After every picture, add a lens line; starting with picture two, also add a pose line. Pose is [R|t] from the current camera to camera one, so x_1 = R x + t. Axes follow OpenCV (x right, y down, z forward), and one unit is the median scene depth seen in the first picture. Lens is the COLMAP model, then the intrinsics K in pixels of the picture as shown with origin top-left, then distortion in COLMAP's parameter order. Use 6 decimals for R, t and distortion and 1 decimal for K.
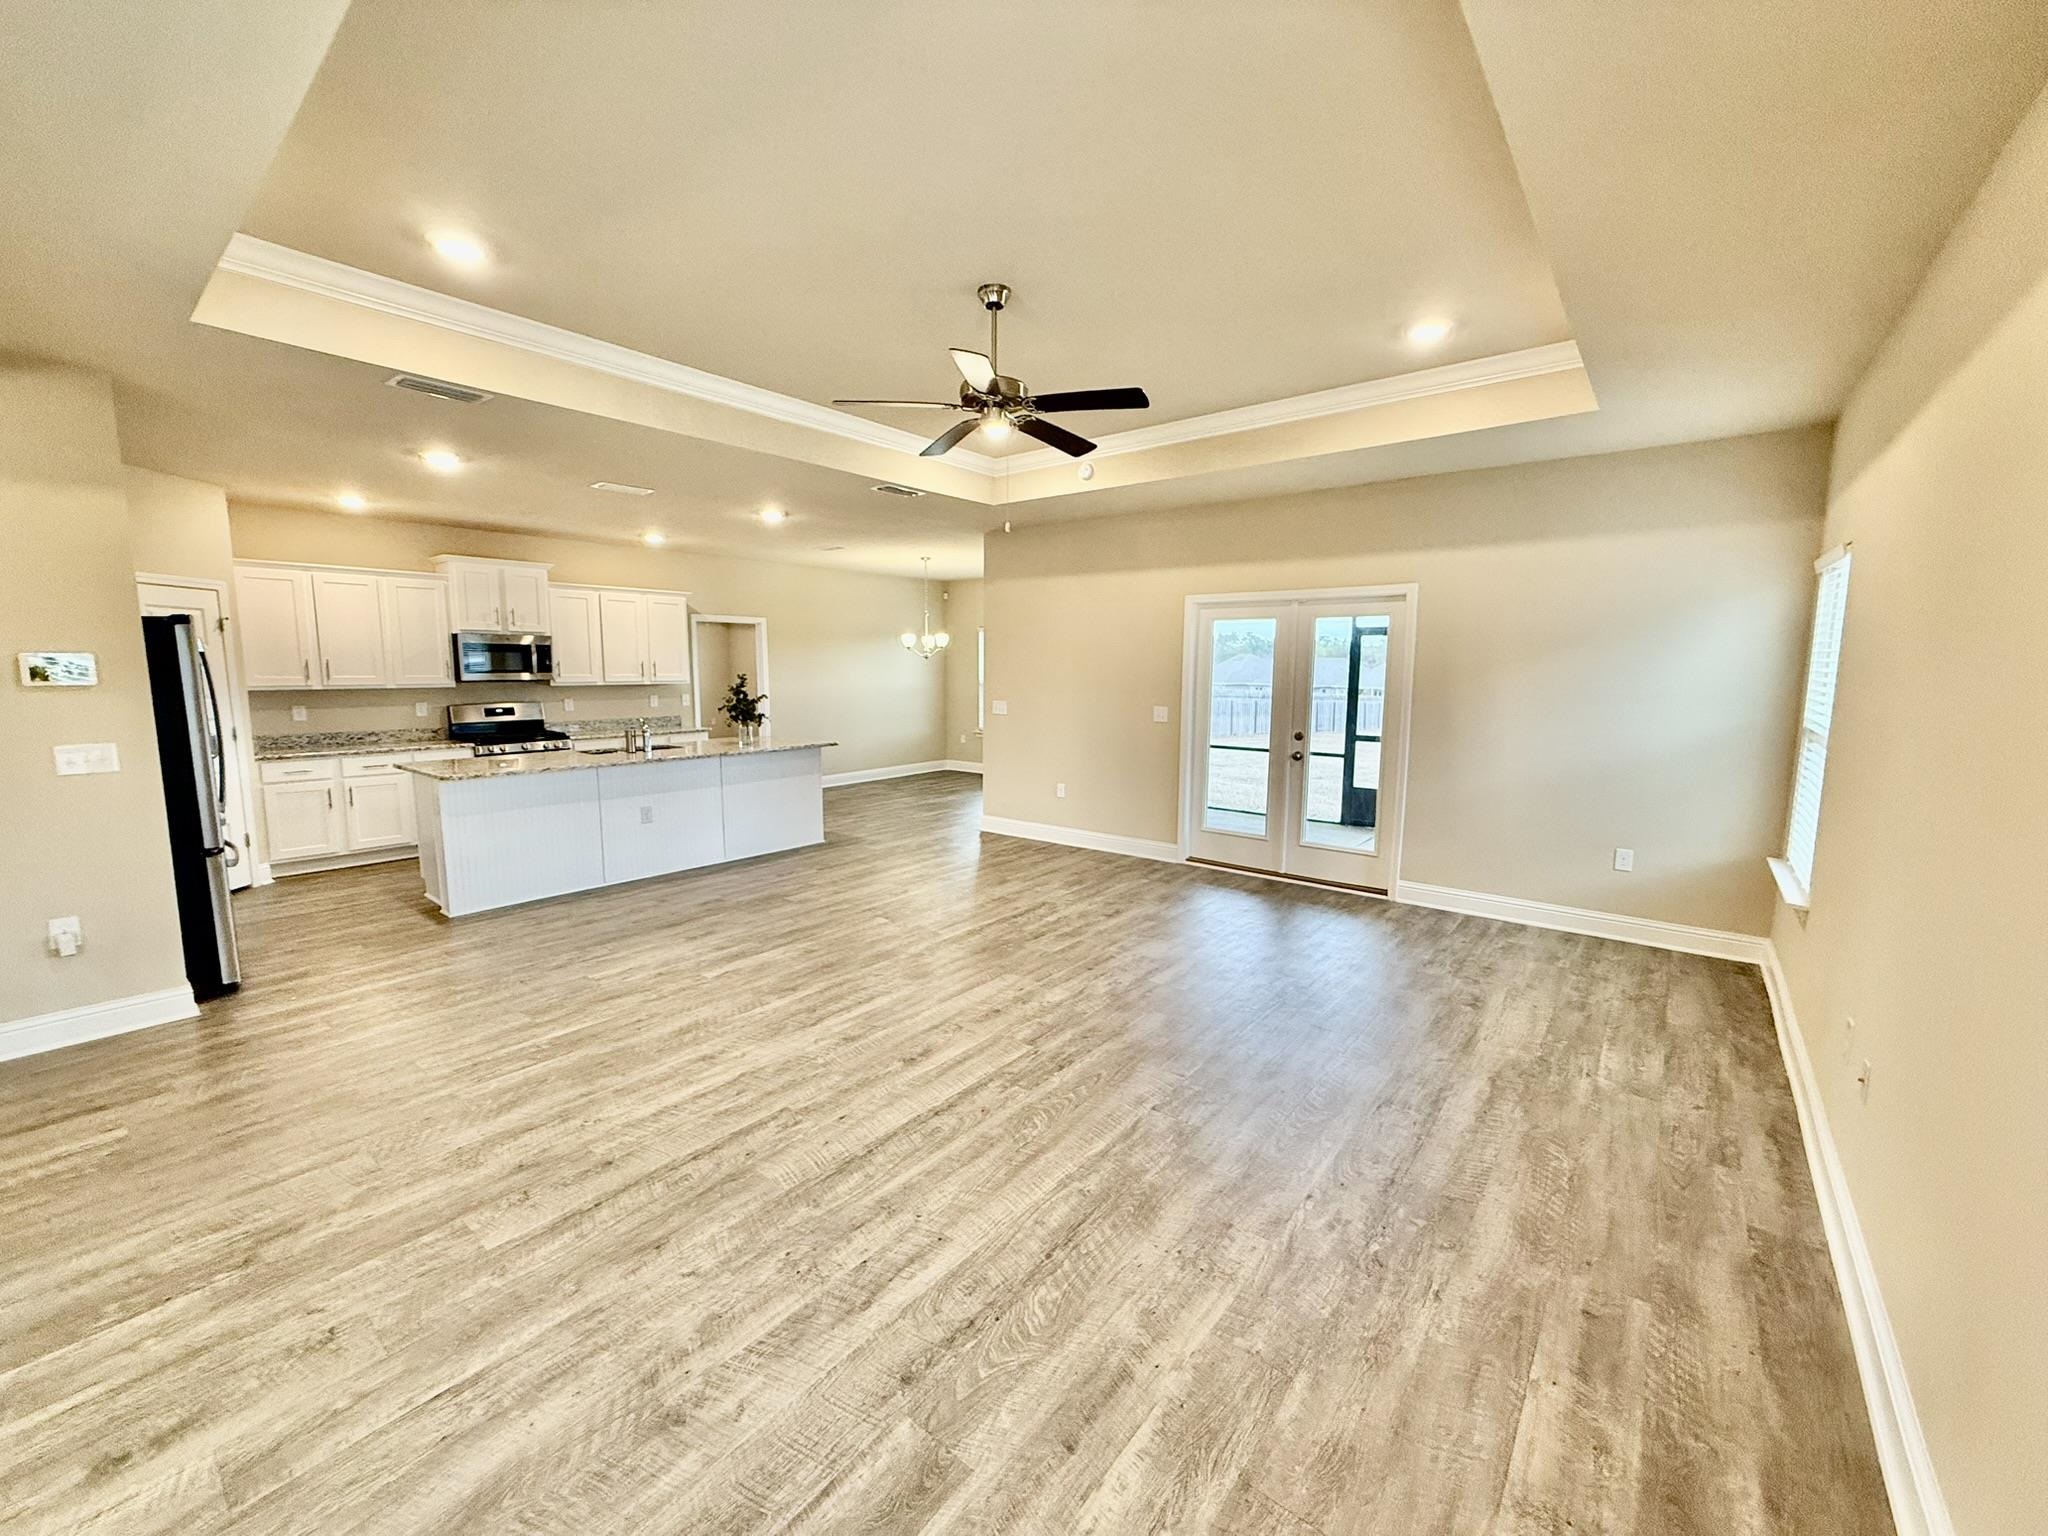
lens RADIAL K [[813.0, 0, 1016.3], [0, 813.0, 766.3], [0, 0, 1]] dist [-0.000738, 0.000411]
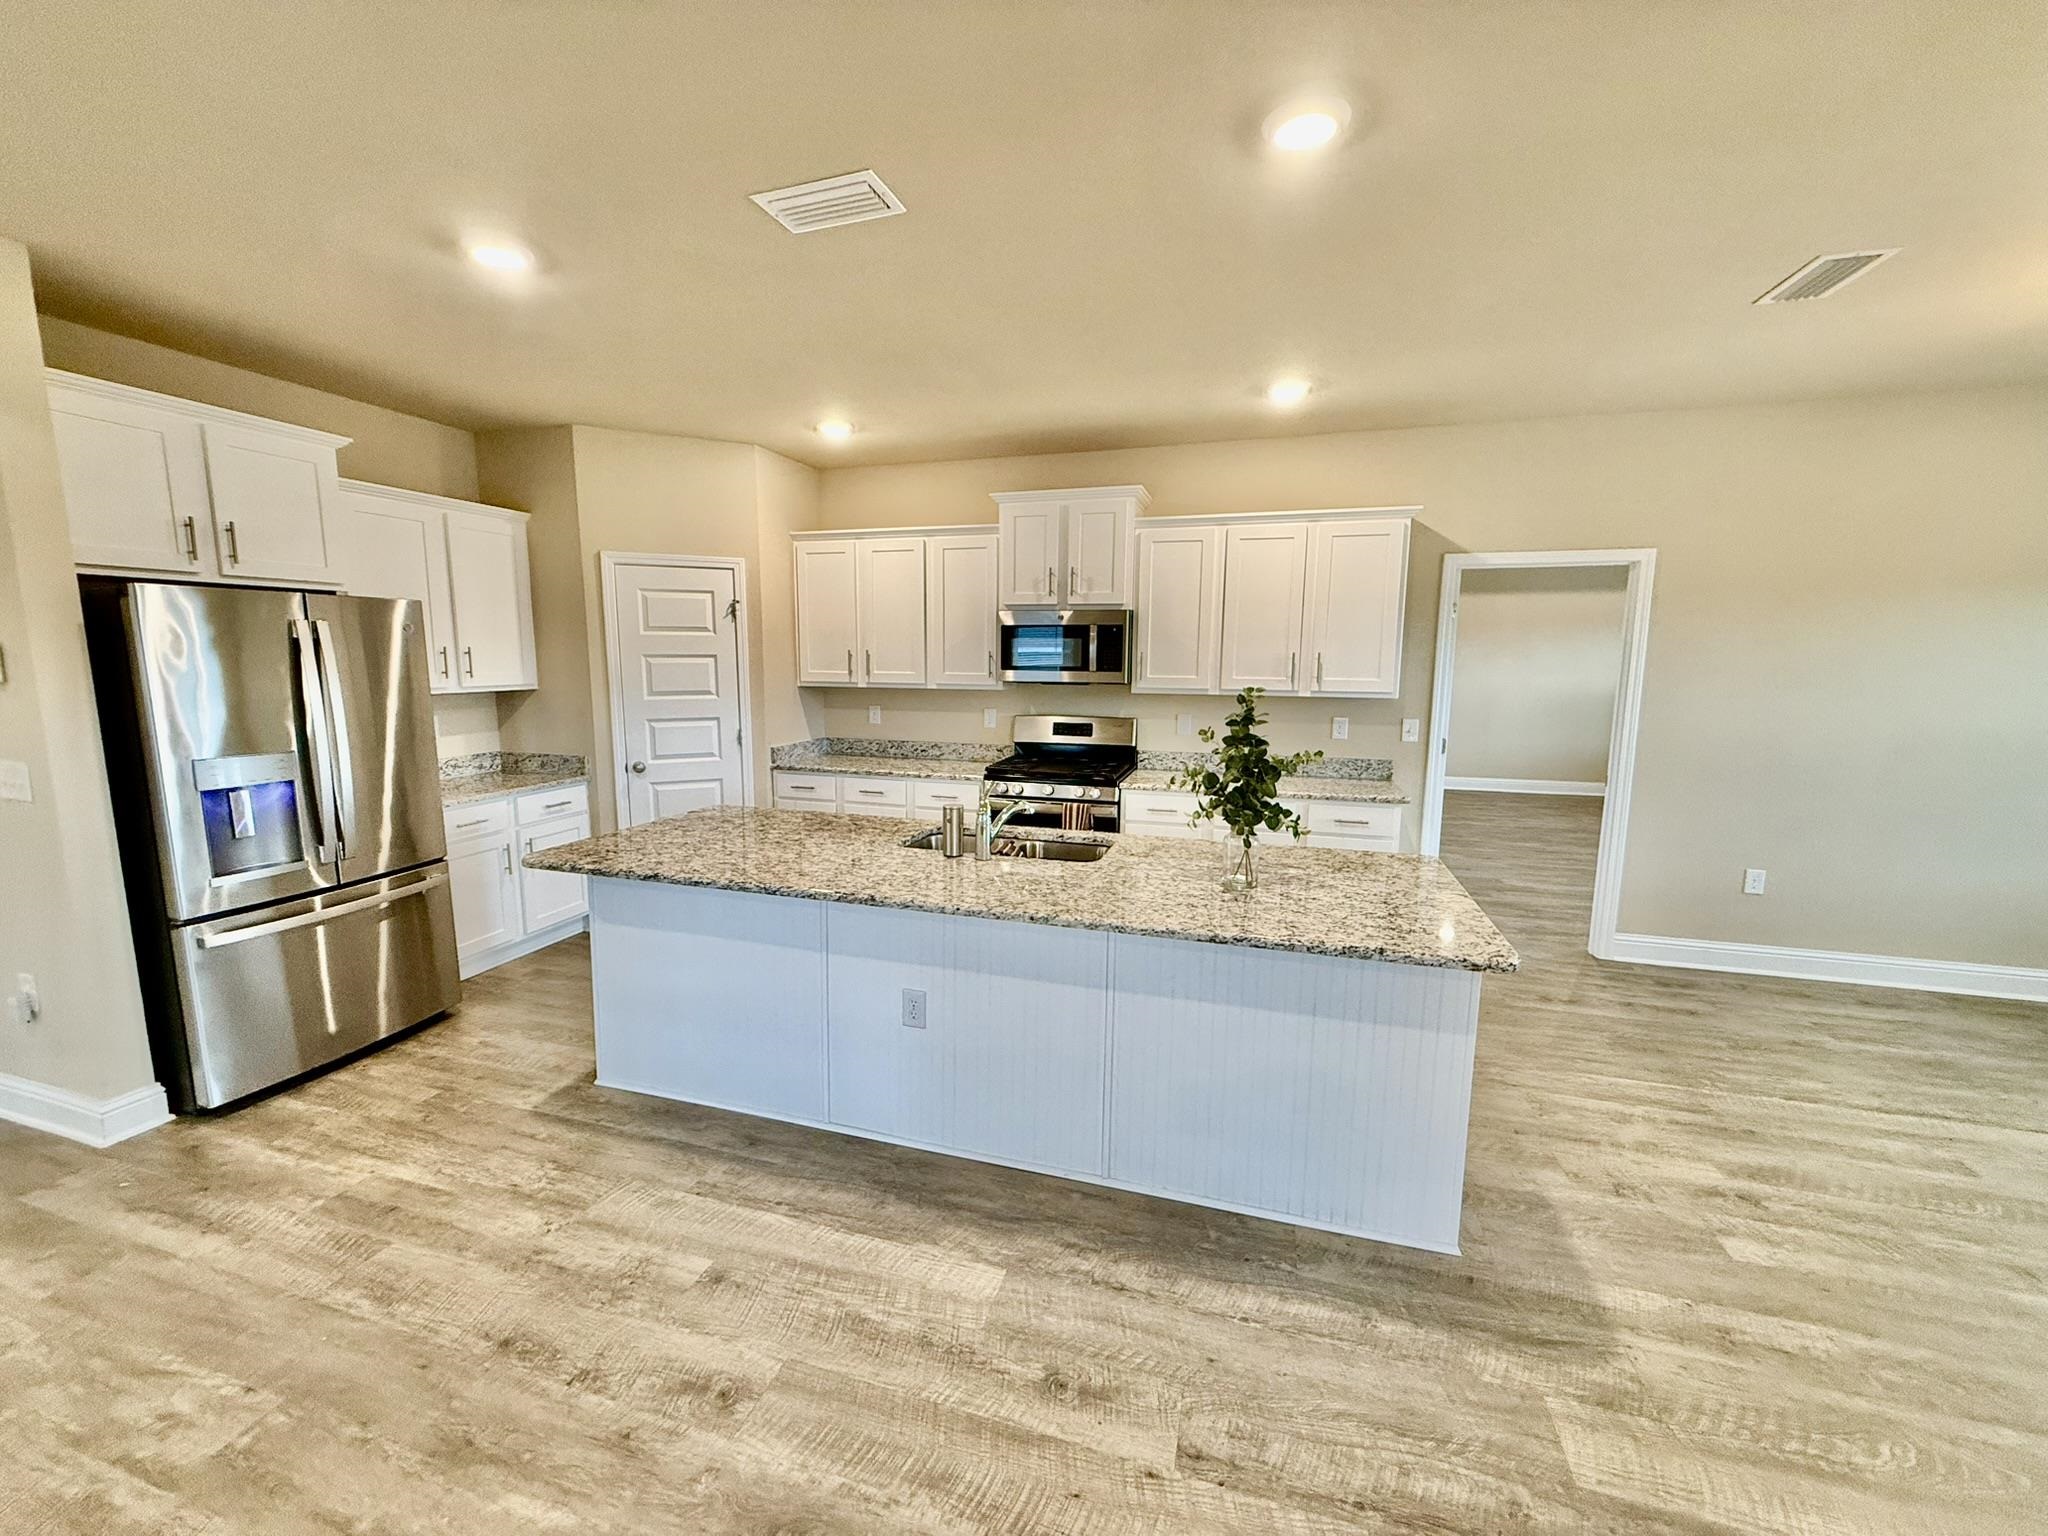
lens RADIAL K [[813.0, 0, 1016.3], [0, 813.0, 766.3], [0, 0, 1]] dist [-0.000738, 0.000411]
pose [[0.376785, 0.128491, -0.917345, -0.103925], [-0.120130, 0.988747, 0.089151, -0.206353], [0.918478, 0.076610, 0.387981, 1.607165]]
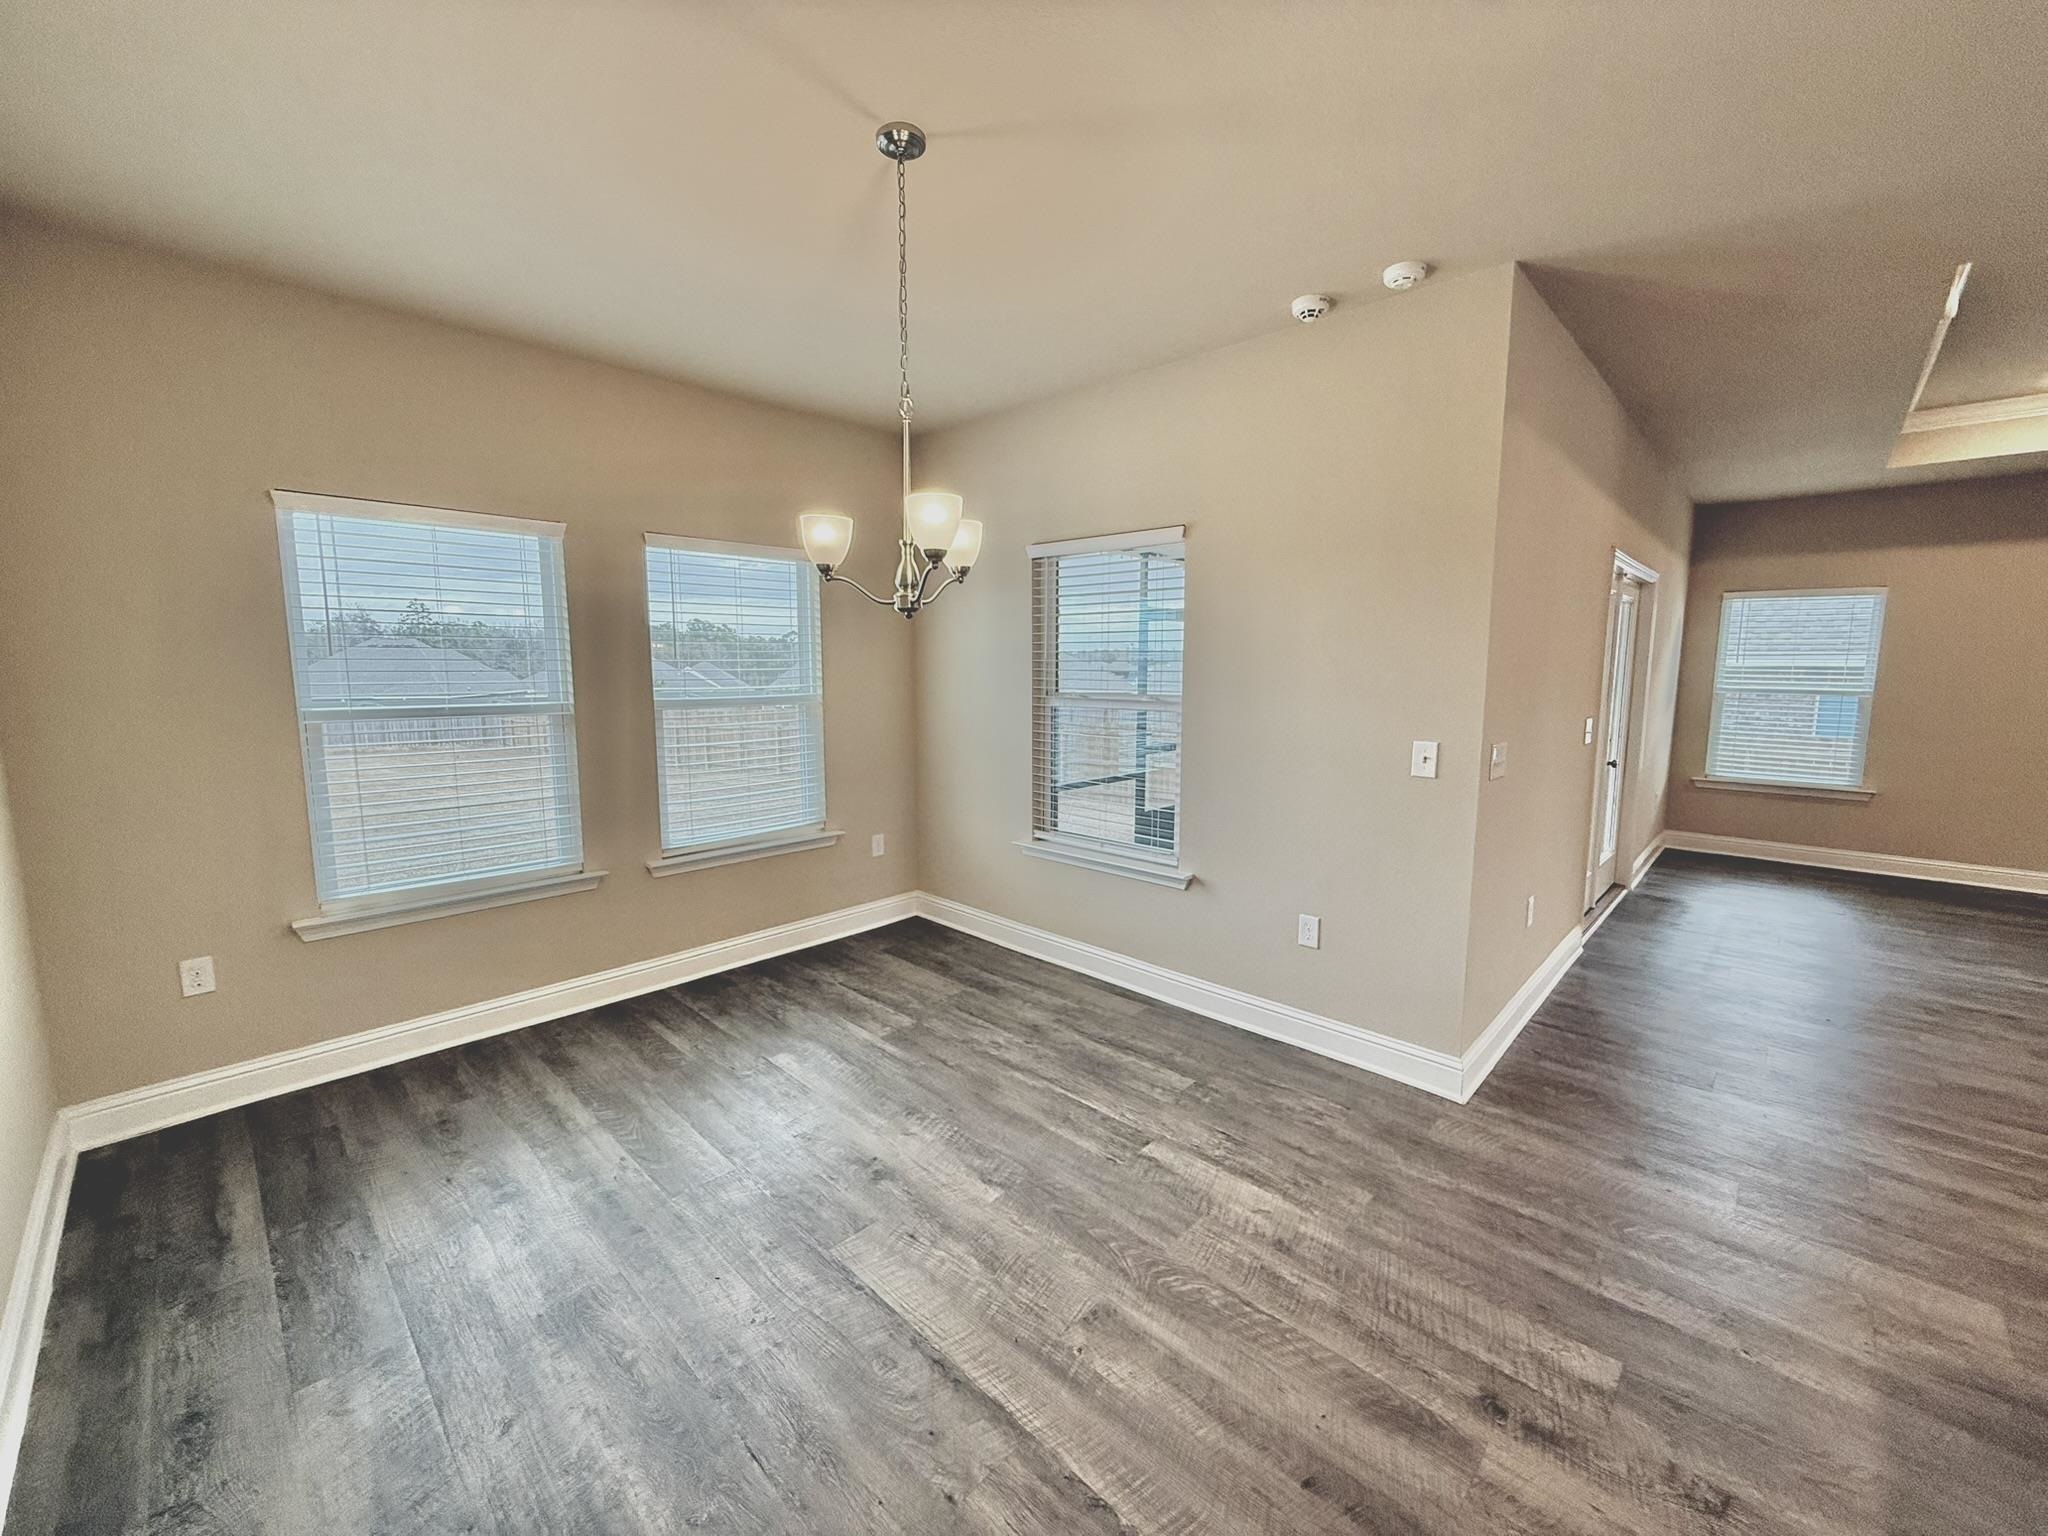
lens RADIAL K [[813.0, 0, 1016.3], [0, 813.0, 766.3], [0, 0, 1]] dist [-0.000738, 0.000411]
pose [[0.086417, -0.122901, 0.988649, -0.964771], [0.125818, 0.985762, 0.111545, -0.324983], [-0.988282, 0.114751, 0.100650, 2.735622]]
